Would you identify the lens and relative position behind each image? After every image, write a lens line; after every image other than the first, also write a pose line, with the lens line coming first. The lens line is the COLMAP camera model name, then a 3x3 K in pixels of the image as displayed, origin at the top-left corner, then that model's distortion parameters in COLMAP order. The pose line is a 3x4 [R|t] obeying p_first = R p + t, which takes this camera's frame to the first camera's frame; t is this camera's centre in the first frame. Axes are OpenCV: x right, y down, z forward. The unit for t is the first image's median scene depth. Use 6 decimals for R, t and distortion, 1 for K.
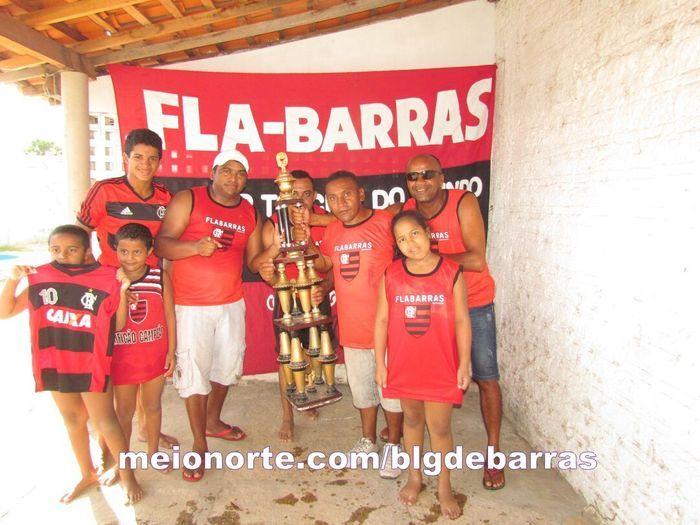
lens RADIAL K [[508.6, 0, 350.0], [0, 508.6, 262.5], [0, 0, 1]] dist [0.001399, 0.002189]
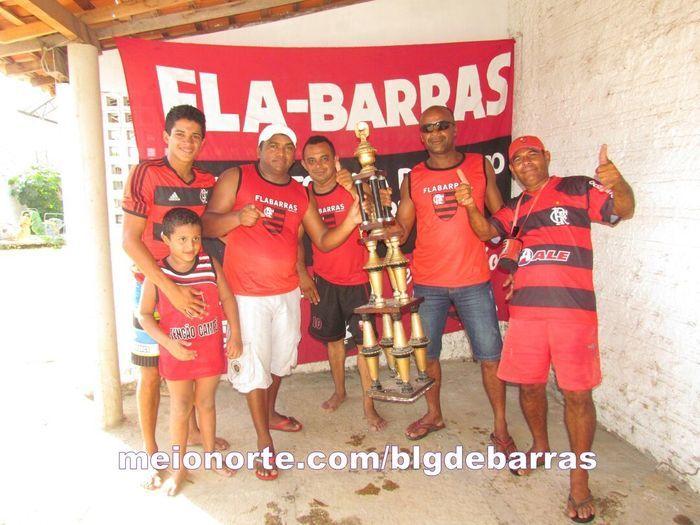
lens RADIAL K [[499.3, 0, 350.0], [0, 499.3, 262.5], [0, 0, 1]] dist [0.023374, -0.029499]
pose [[0.990946, -0.053891, 0.122974, -0.190123], [0.050712, 0.998297, 0.028843, 0.005730], [-0.124319, -0.022346, 0.991991, 0.055264]]
